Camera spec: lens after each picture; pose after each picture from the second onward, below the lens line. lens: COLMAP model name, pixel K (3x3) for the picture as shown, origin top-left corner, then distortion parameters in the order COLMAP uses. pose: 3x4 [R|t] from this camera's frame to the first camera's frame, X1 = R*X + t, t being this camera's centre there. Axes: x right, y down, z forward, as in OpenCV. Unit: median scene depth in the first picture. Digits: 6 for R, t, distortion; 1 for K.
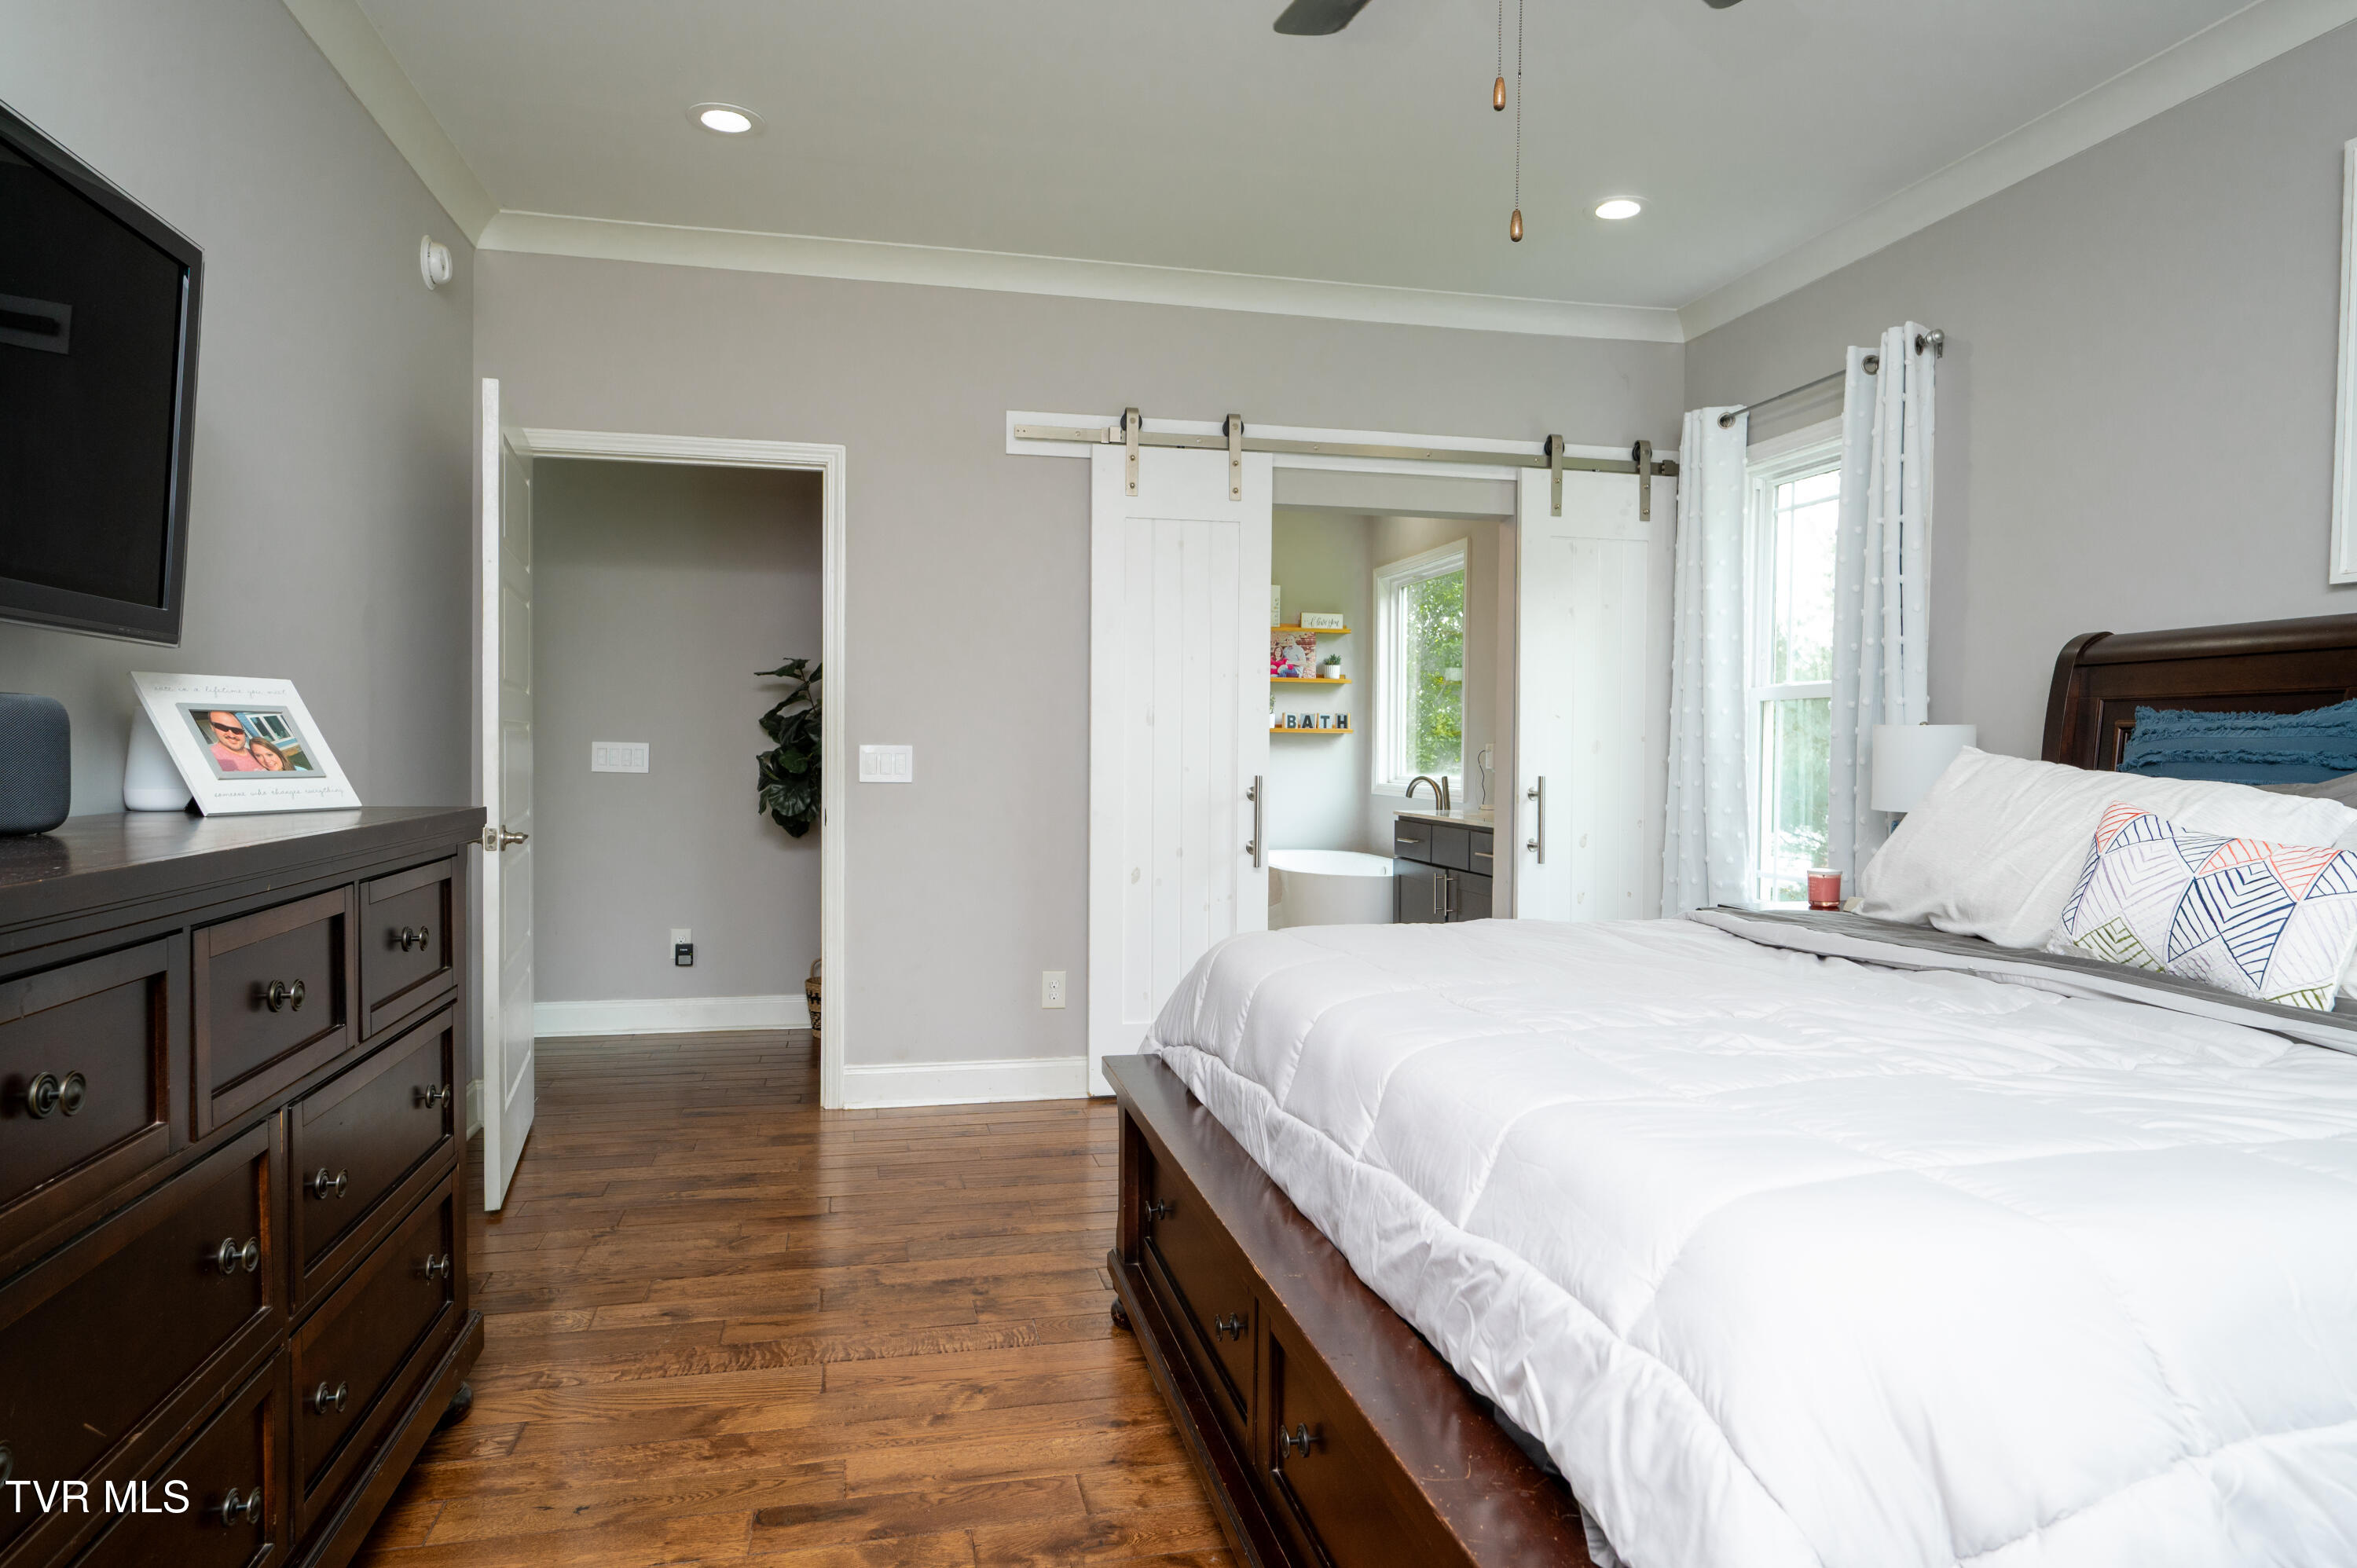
lens RADIAL K [[1450.3, 0, 1177.7], [0, 1450.3, 780.0], [0, 0, 1]] dist [0.006653, -0.003241]
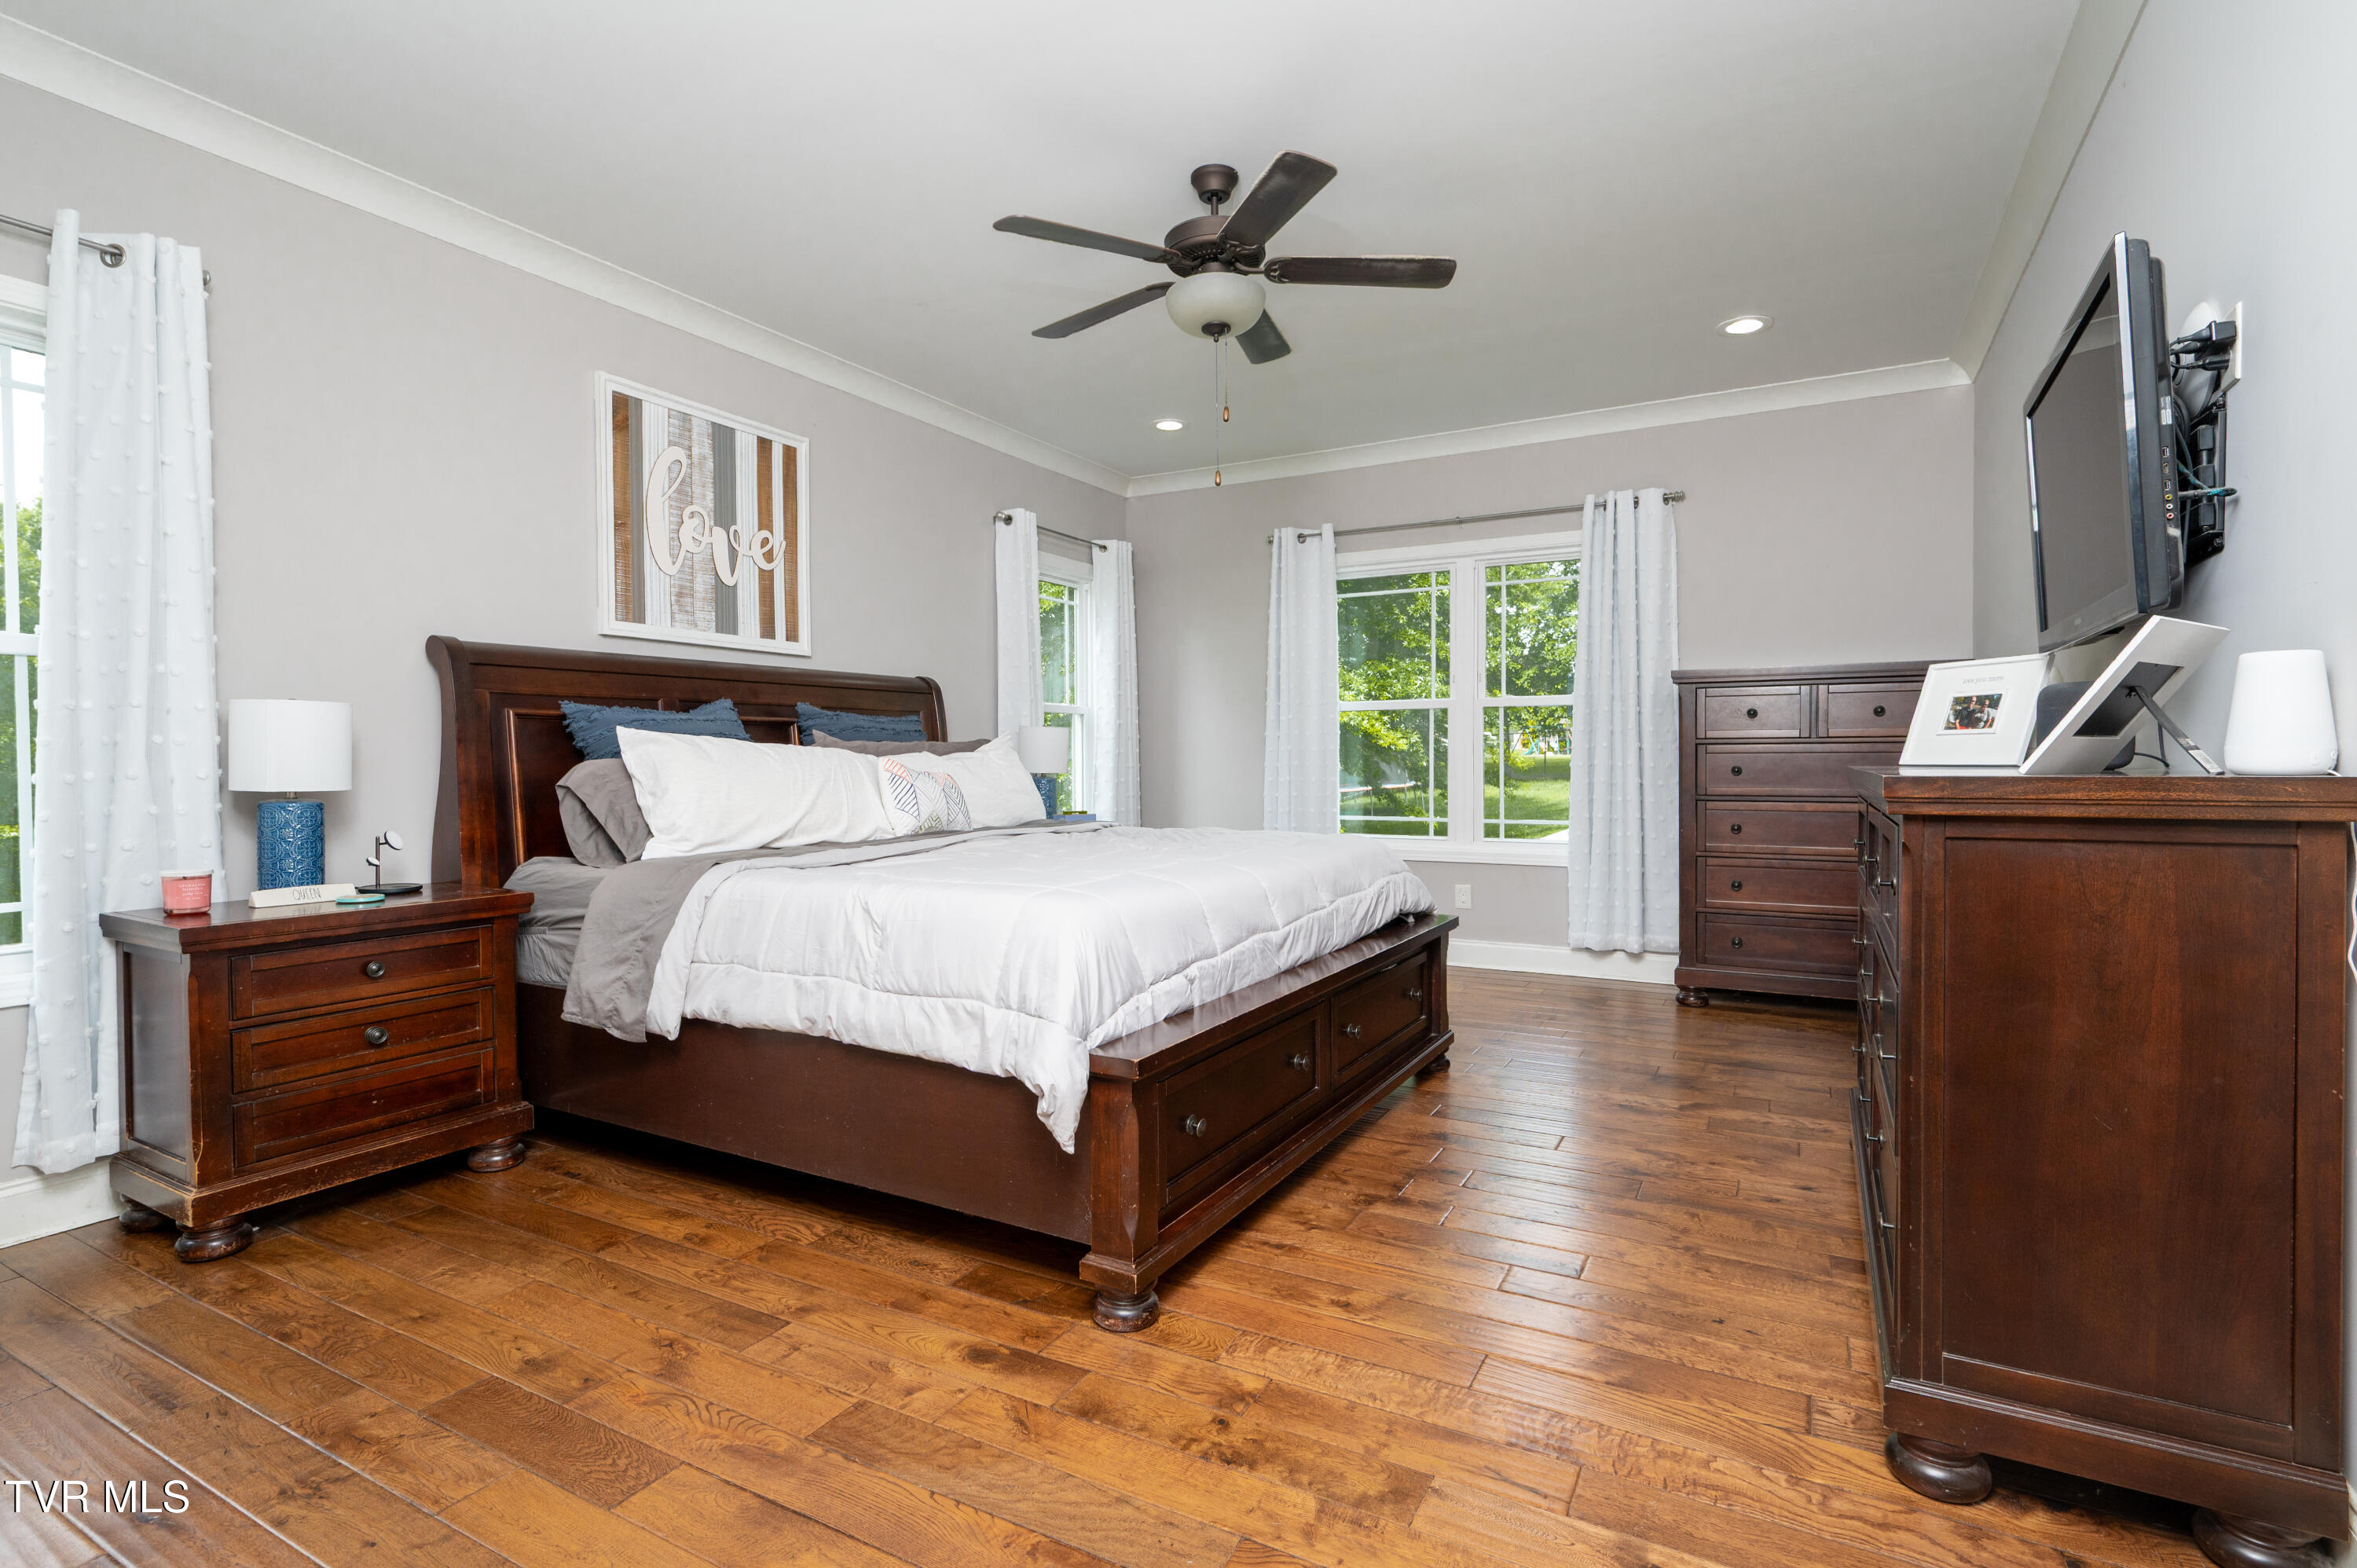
lens RADIAL K [[1109.5, 0, 1173.7], [0, 1109.5, 779.0], [0, 0, 1]] dist [0.000067, -0.000014]
pose [[-0.755970, -0.001258, 0.654605, -0.495128], [0.021046, 0.999434, 0.026226, 0.008878], [-0.654268, 0.033603, -0.755516, 1.453958]]
